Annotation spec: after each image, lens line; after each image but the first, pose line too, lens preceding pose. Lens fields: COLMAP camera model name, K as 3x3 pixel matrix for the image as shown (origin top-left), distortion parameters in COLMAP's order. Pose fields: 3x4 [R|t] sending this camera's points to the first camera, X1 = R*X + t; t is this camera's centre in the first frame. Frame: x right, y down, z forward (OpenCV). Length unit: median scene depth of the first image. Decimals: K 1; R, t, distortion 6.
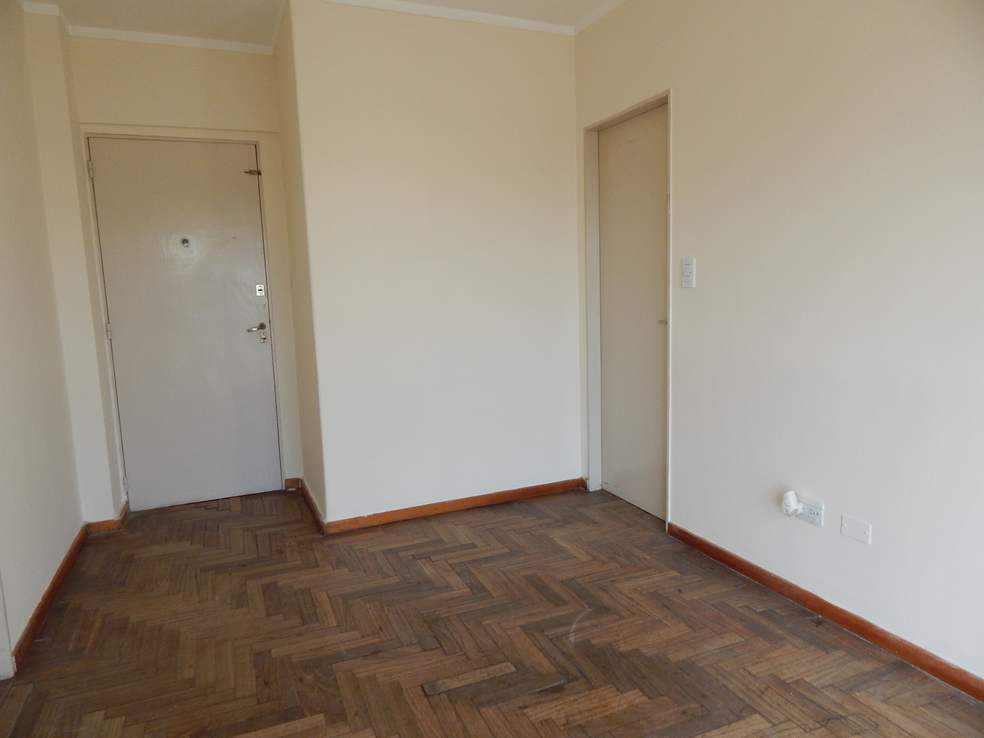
lens RADIAL K [[654.9, 0, 493.4], [0, 654.9, 365.9], [0, 0, 1]] dist [0.004489, -0.006504]
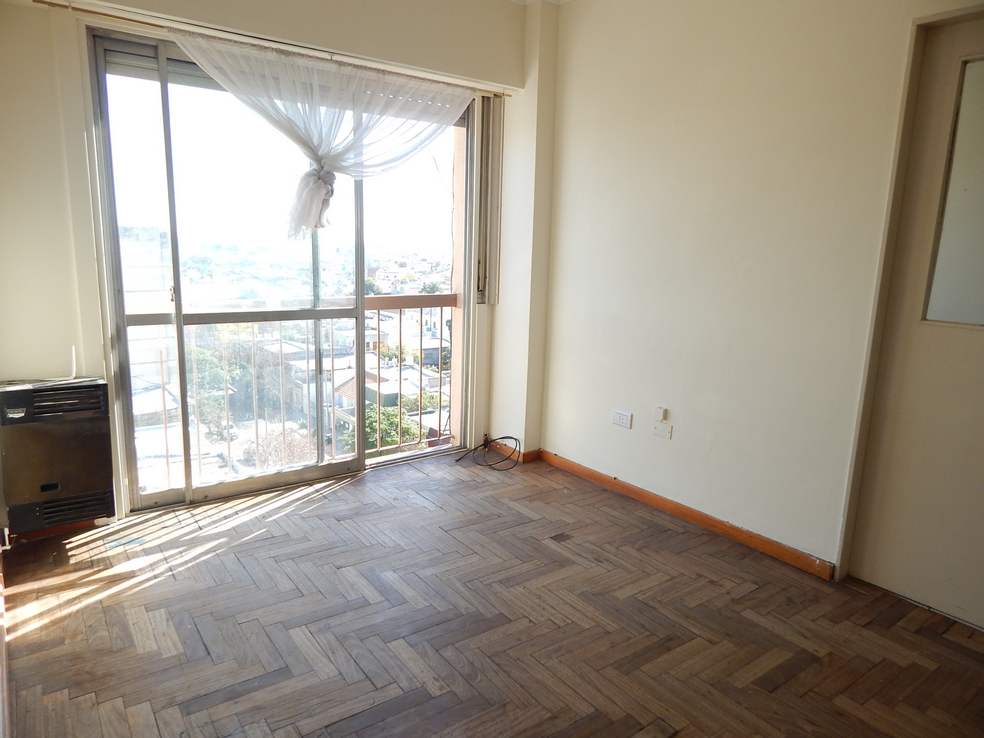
lens RADIAL K [[654.9, 0, 494.2], [0, 654.9, 368.1], [0, 0, 1]] dist [0.004489, -0.006504]
pose [[-0.970649, 0.044612, -0.236326, 0.213337], [-0.036289, 0.944226, 0.327293, -0.167751], [0.237746, 0.326263, -0.914893, 1.091789]]
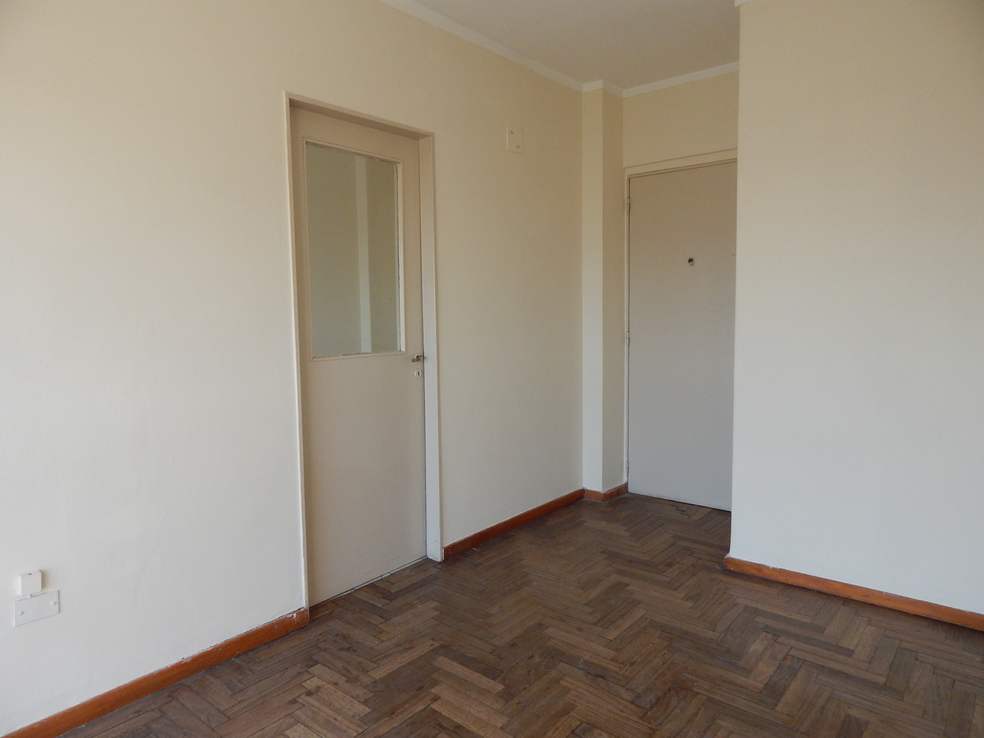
lens RADIAL K [[654.9, 0, 492.7], [0, 654.9, 366.9], [0, 0, 1]] dist [0.004489, -0.006504]
pose [[0.455752, 0.108306, -0.883493, 0.430934], [-0.120682, 0.990923, 0.059222, -0.049415], [0.881888, 0.079631, 0.464686, 0.271545]]
